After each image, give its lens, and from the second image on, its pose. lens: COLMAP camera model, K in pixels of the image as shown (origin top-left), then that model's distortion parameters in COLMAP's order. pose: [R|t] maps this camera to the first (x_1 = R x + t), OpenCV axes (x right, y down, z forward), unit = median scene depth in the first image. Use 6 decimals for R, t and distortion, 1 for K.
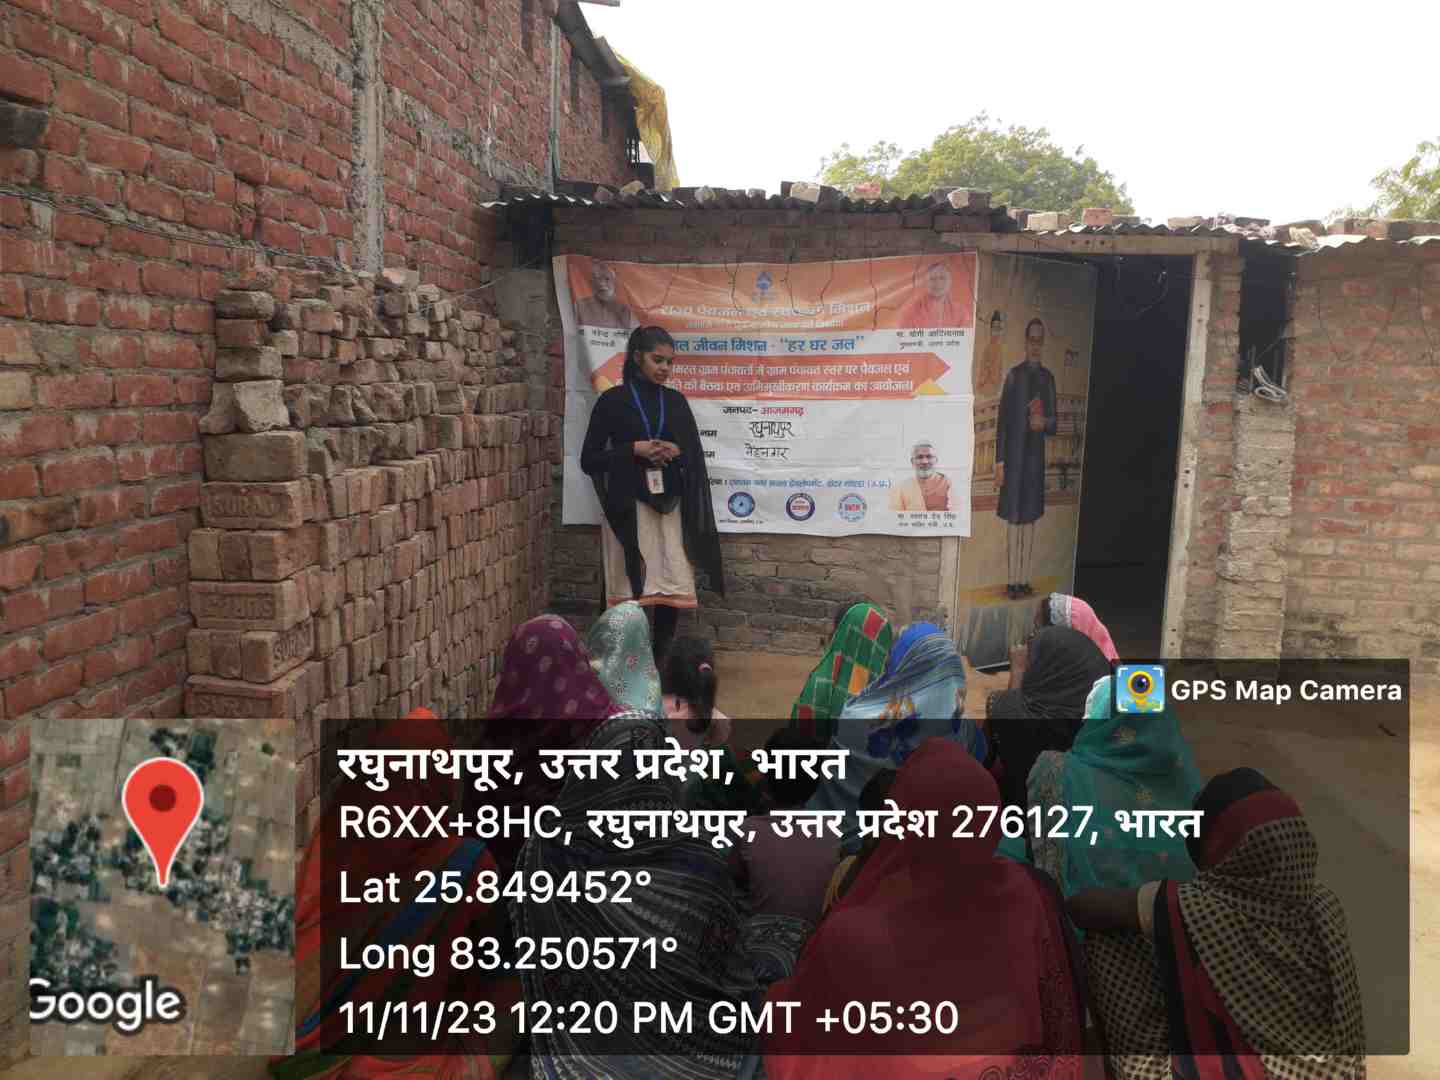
lens RADIAL K [[1171.6, 0, 669.1], [0, 1171.6, 546.0], [0, 0, 1]] dist [0.045732, -0.082223]
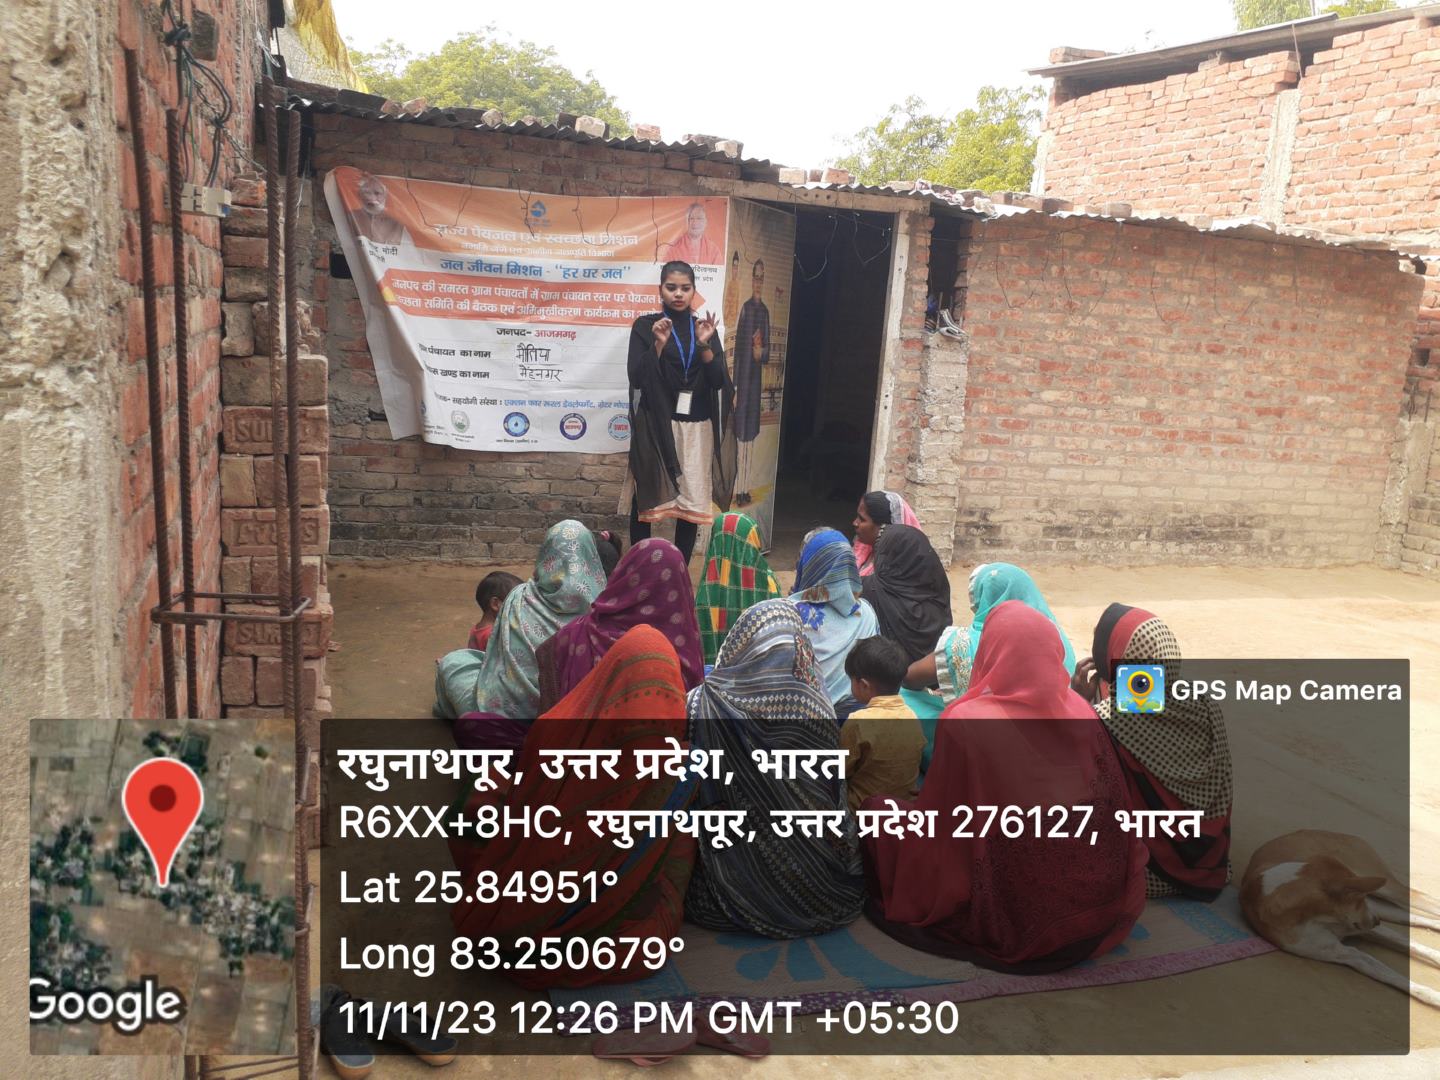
lens RADIAL K [[1171.6, 0, 723.5], [0, 1171.6, 552.5], [0, 0, 1]] dist [0.045732, -0.082223]
pose [[0.905665, -0.052852, 0.420687, -0.235974], [0.021241, 0.996610, 0.079478, -0.001354], [-0.423462, -0.063045, 0.903718, -0.029721]]
